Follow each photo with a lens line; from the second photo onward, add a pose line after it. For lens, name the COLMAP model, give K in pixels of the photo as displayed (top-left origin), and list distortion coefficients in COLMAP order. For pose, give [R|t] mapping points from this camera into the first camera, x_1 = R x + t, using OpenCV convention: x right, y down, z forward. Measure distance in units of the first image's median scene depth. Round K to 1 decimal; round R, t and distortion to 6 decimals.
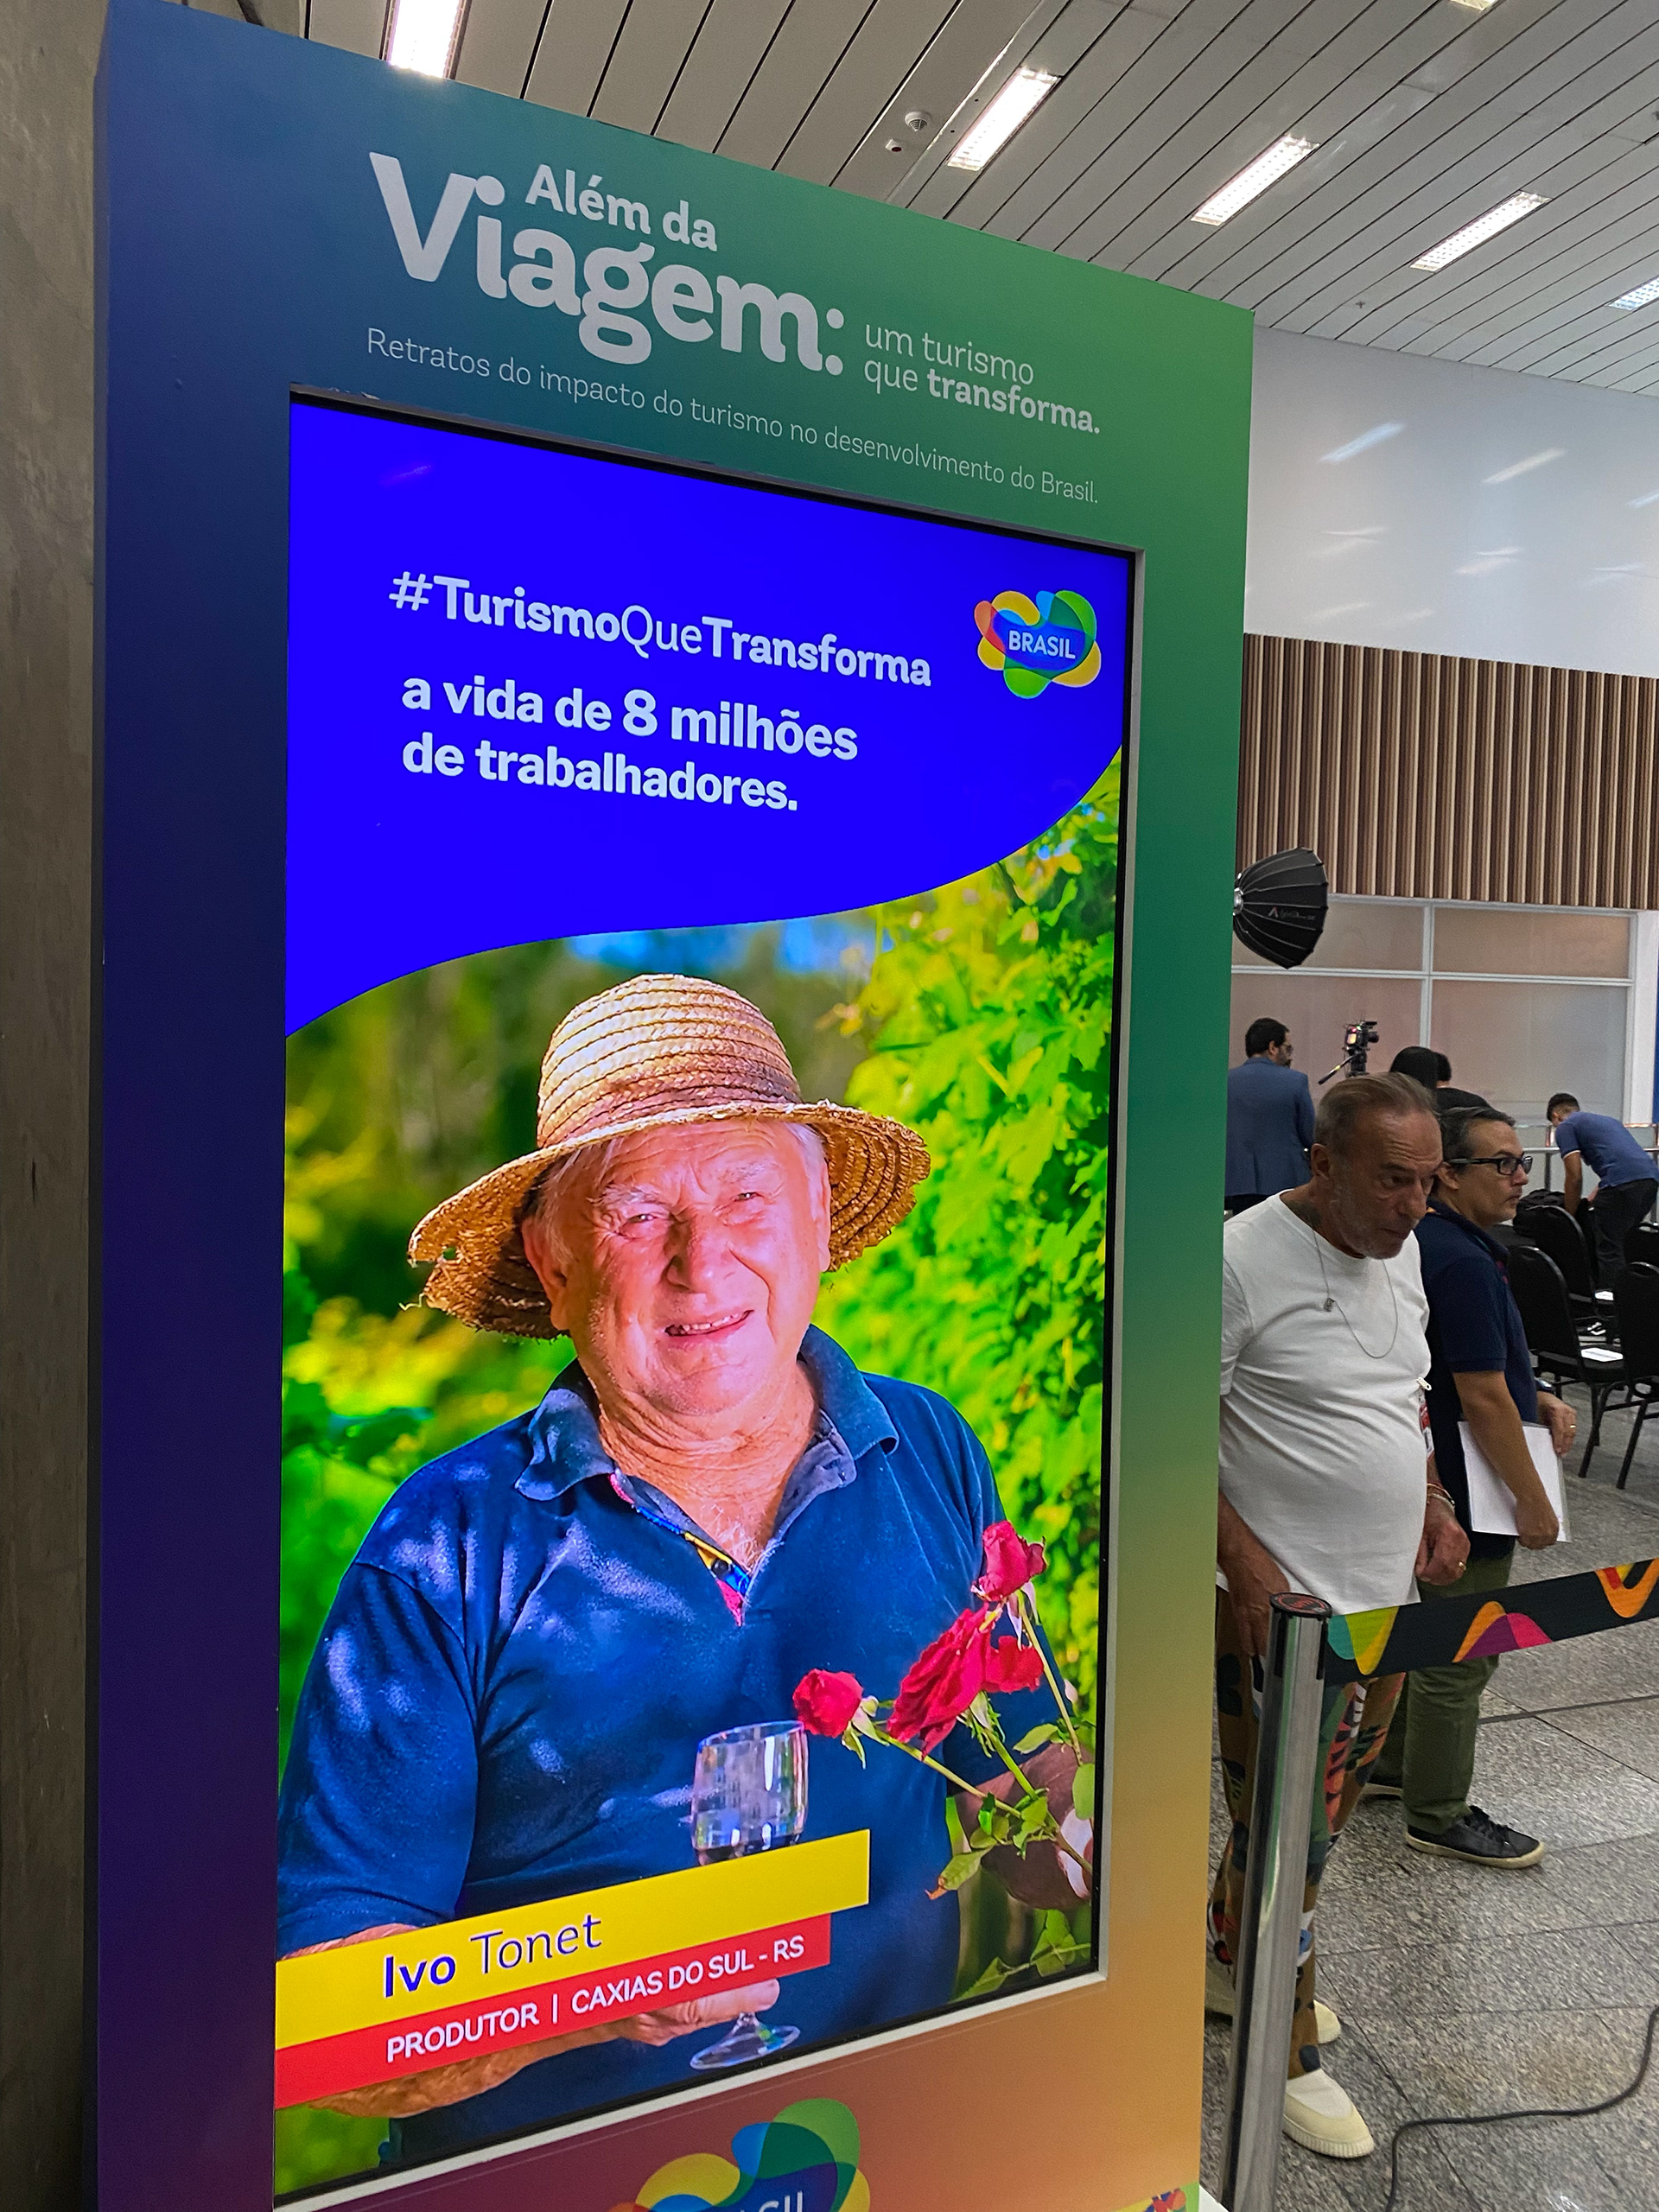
lens RADIAL K [[1696.7, 0, 834.0], [0, 1696.7, 1113.8], [0, 0, 1]] dist [0.015701, -0.008322]
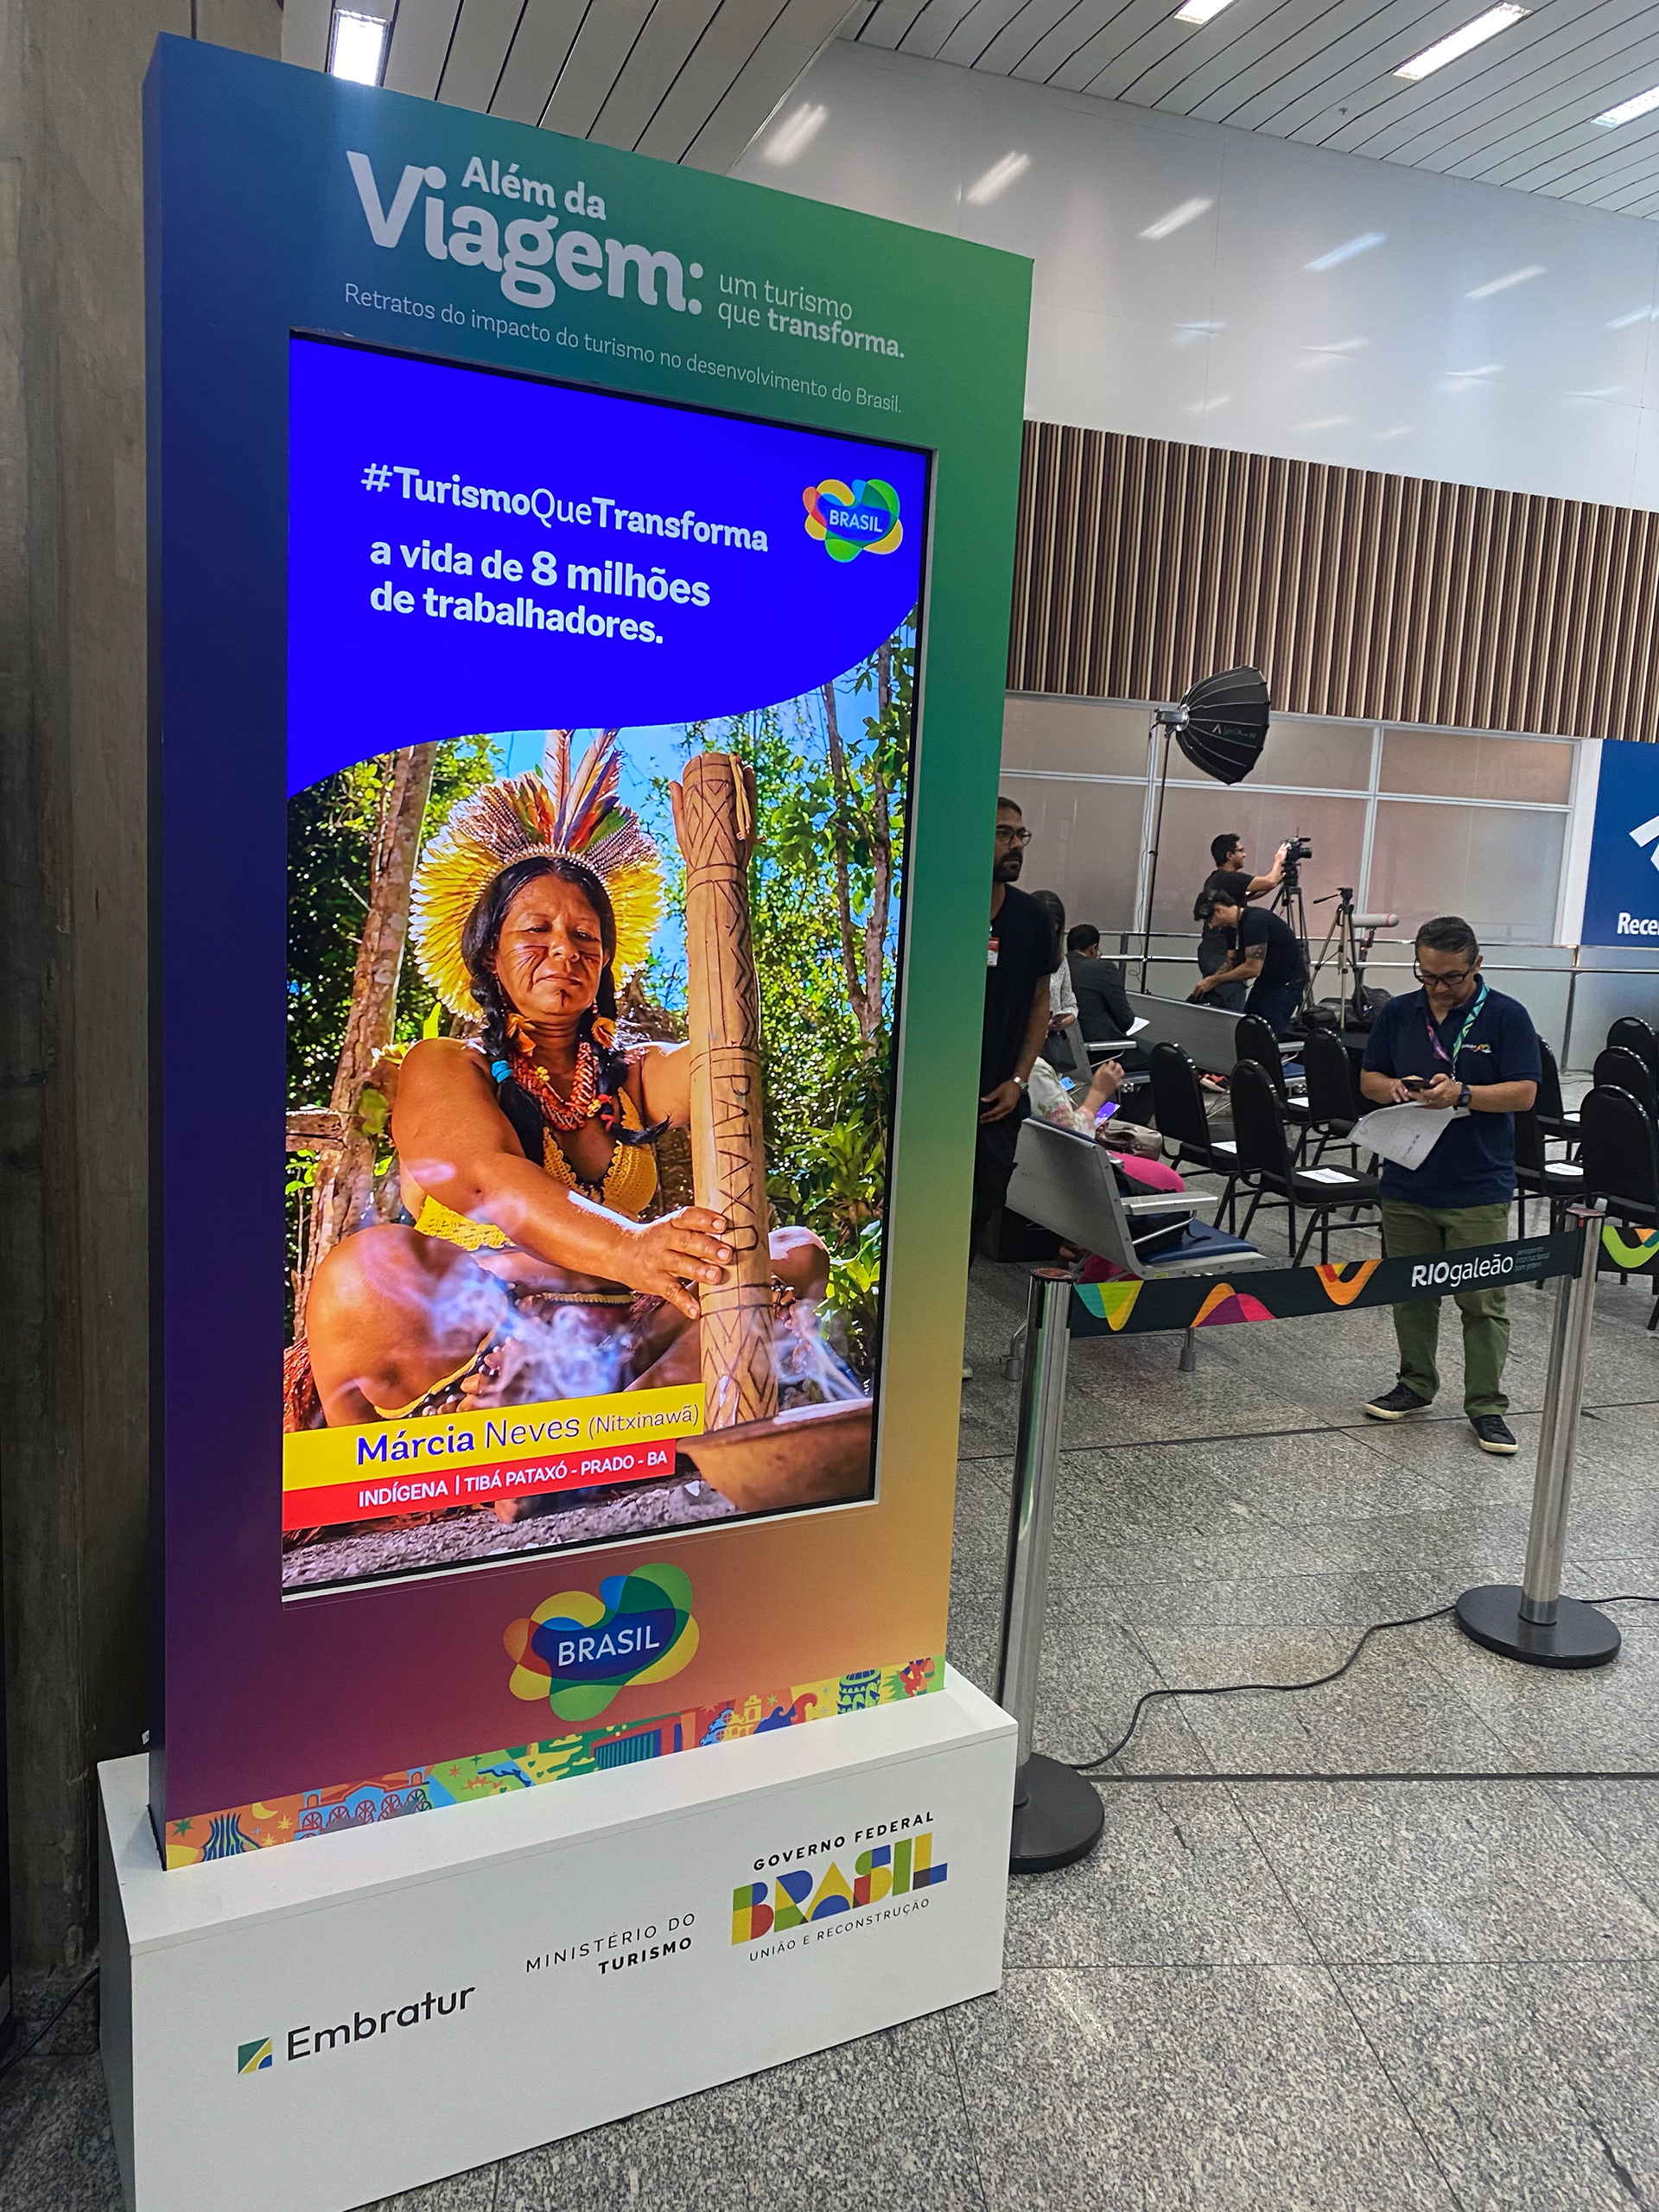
lens RADIAL K [[1696.7, 0, 844.9], [0, 1696.7, 1090.9], [0, 0, 1]] dist [0.015701, -0.008322]
pose [[0.999354, 0.027845, 0.022713, 0.099636], [-0.029975, 0.994578, 0.099582, 0.036314], [-0.019817, -0.100198, 0.994770, -0.378963]]
